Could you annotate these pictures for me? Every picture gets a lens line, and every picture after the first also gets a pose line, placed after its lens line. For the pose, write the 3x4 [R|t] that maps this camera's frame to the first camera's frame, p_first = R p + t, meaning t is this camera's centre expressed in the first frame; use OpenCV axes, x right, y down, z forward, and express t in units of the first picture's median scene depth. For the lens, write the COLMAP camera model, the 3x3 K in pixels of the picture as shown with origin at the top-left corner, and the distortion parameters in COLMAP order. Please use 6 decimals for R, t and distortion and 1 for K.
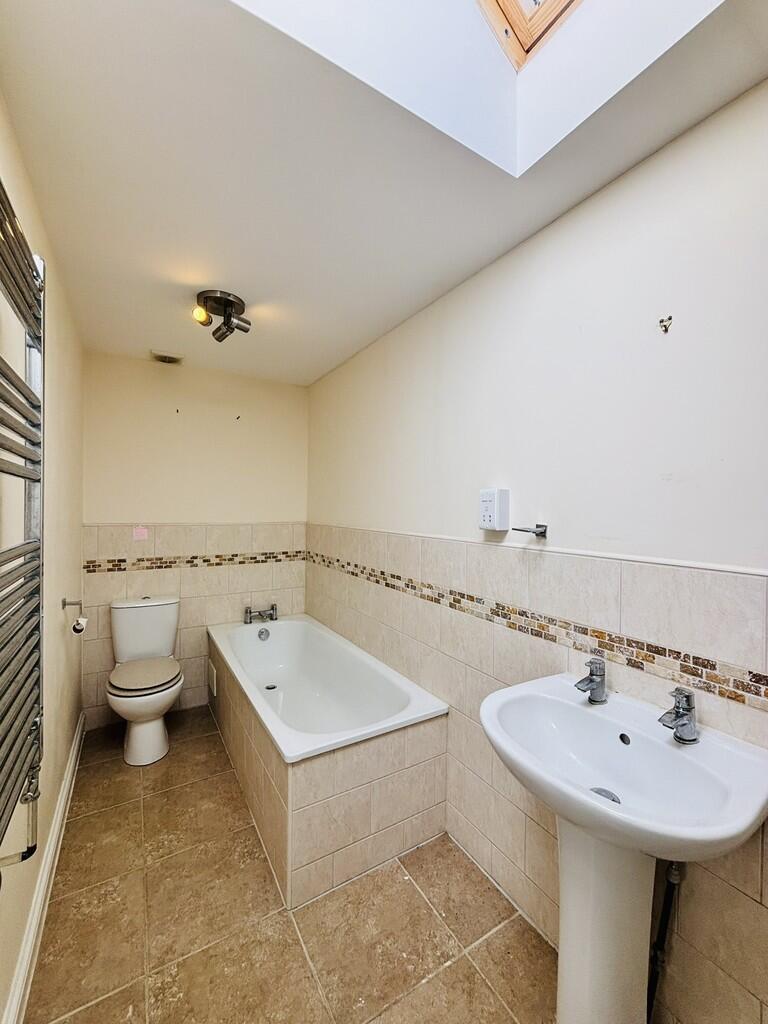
lens RADIAL K [[412.8, 0, 387.2], [0, 412.8, 506.3], [0, 0, 1]] dist [-0.003179, -0.000110]
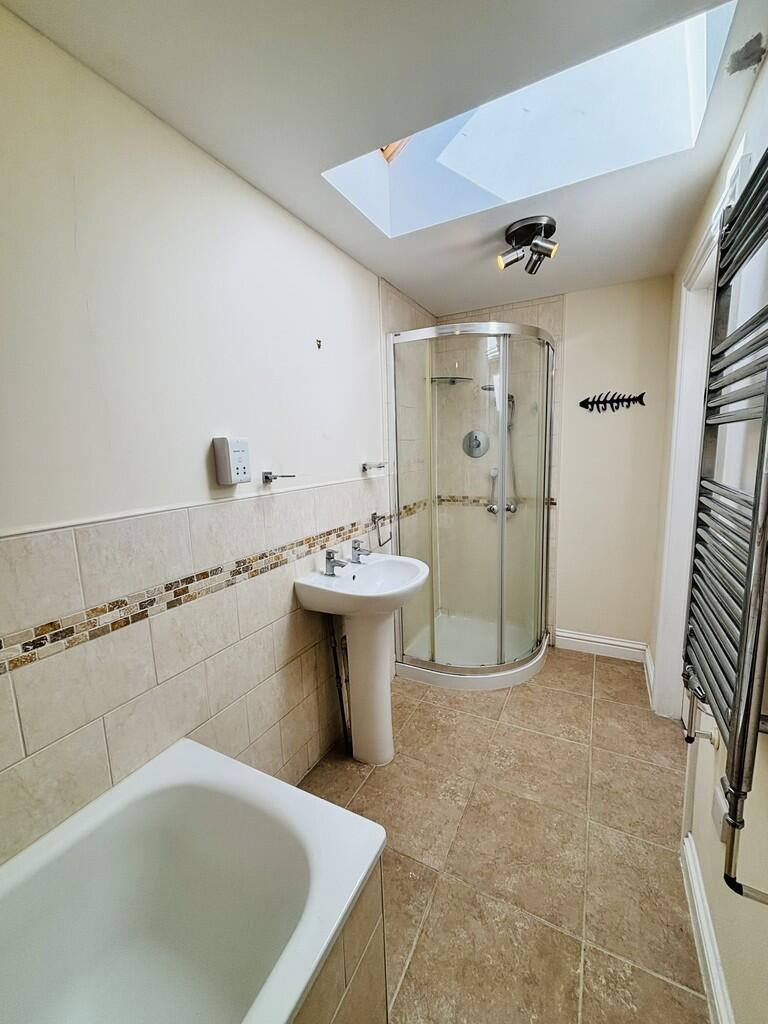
lens RADIAL K [[412.8, 0, 385.1], [0, 412.8, 514.1], [0, 0, 1]] dist [-0.003179, -0.000110]
pose [[-0.517159, -0.108454, 0.848990, -0.717248], [0.047582, 0.986762, 0.155037, -0.003337], [-0.854566, 0.120575, -0.505152, 1.203329]]
